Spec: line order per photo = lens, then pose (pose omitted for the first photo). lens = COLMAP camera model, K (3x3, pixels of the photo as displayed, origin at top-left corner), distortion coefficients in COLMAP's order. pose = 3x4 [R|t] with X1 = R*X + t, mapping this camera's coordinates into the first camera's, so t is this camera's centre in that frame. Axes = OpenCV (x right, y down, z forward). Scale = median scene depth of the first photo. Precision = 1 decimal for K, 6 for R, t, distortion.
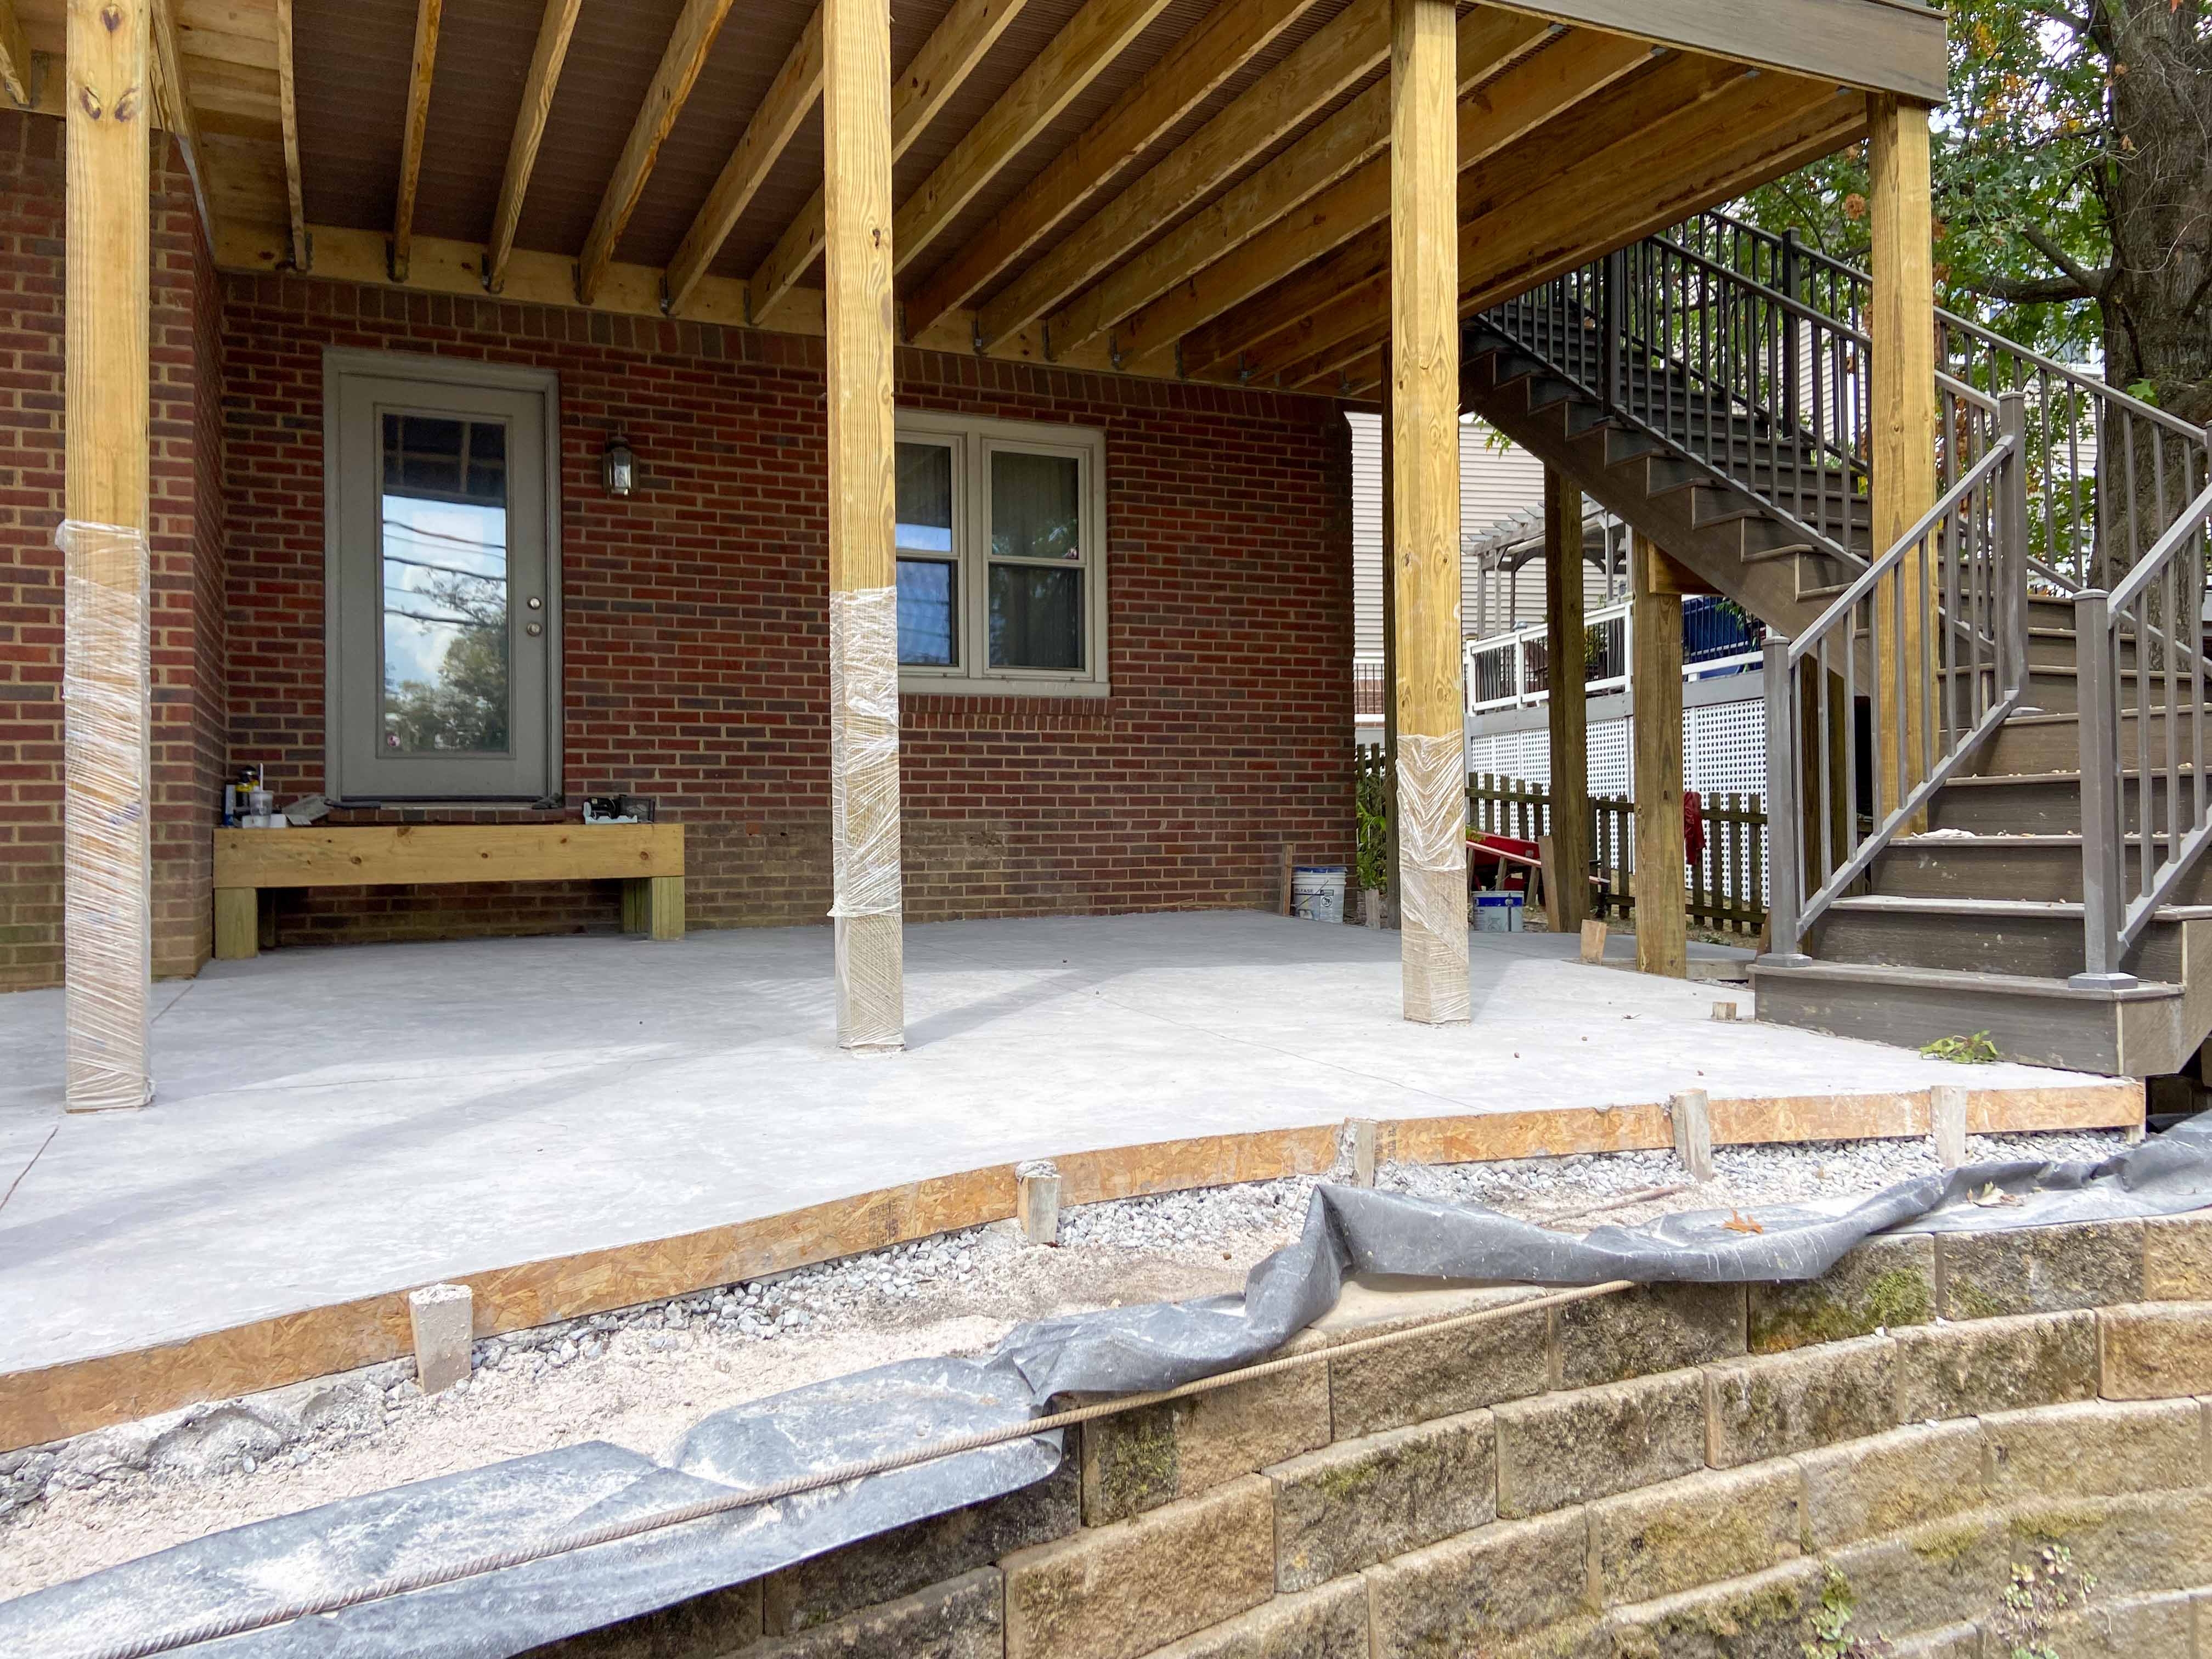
lens RADIAL K [[1659.6, 0, 1095.1], [0, 1659.6, 822.6], [0, 0, 1]] dist [0.151730, -0.198337]
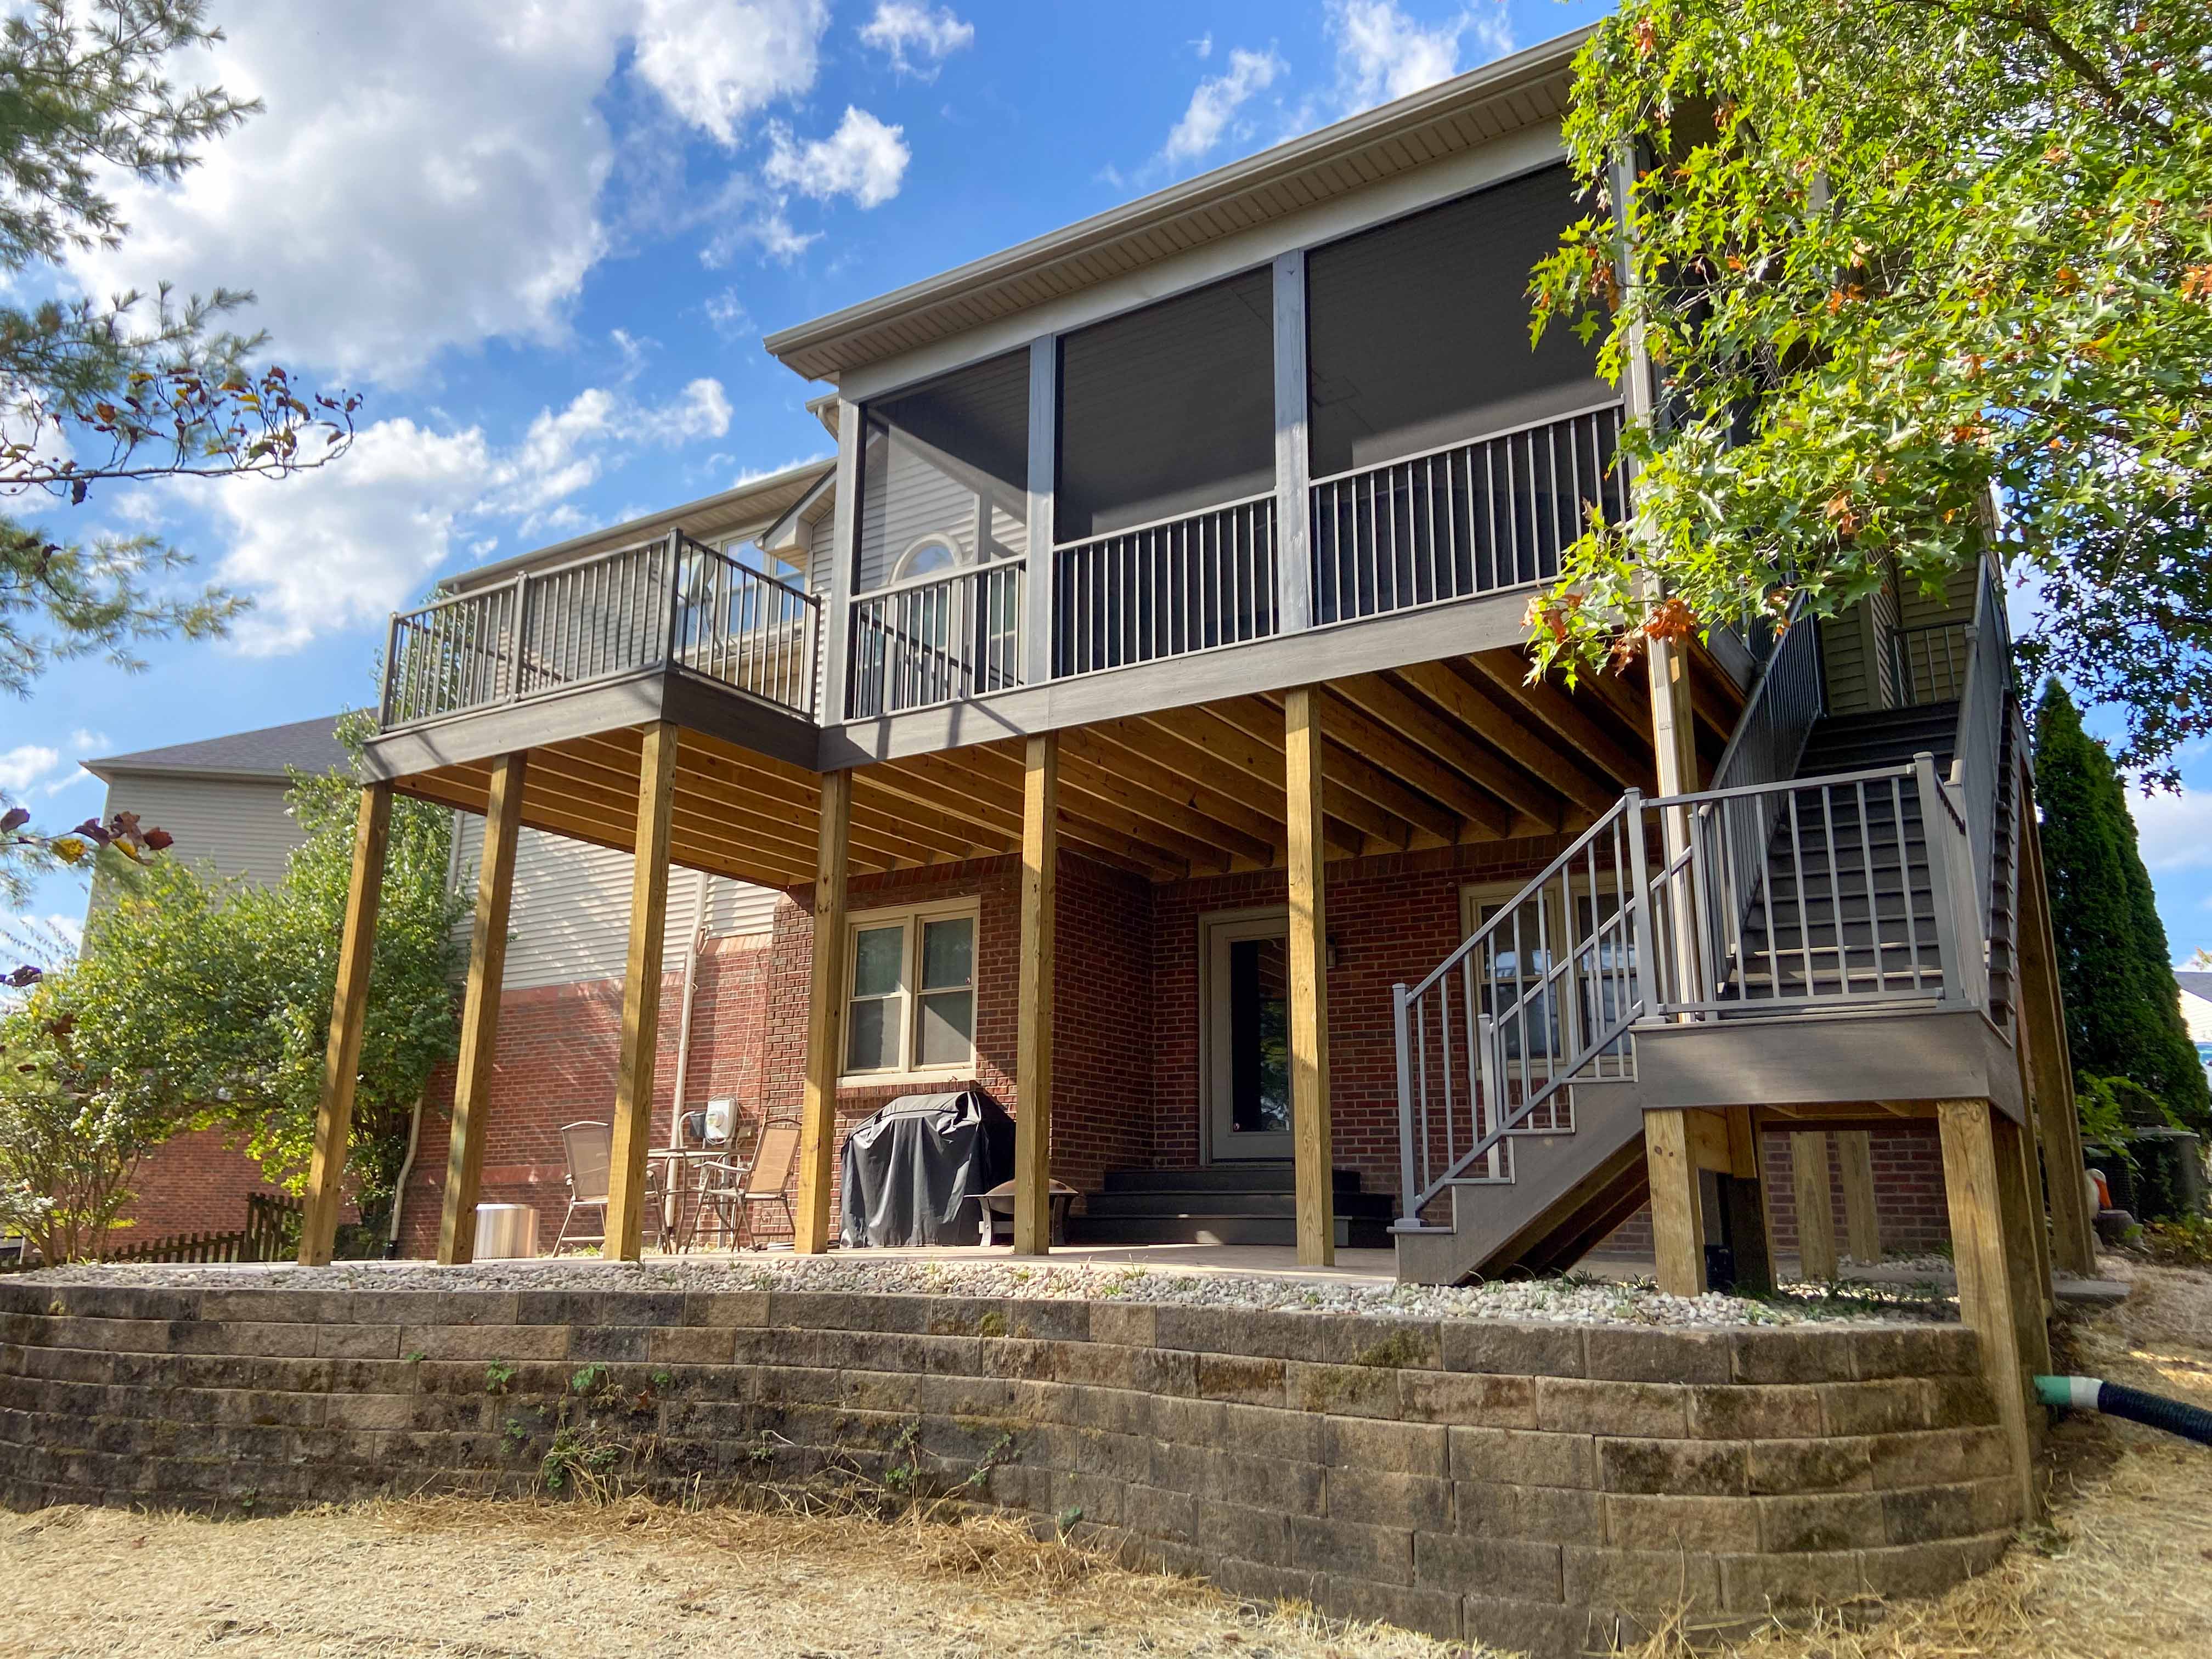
lens RADIAL K [[1659.6, 0, 1095.1], [0, 1659.6, 822.6], [0, 0, 1]] dist [0.151730, -0.198337]
pose [[0.546106, -0.192652, -0.815263, 1.381071], [-0.006263, 0.972231, -0.233939, 0.074759], [0.837693, 0.132861, 0.529735, -0.127216]]
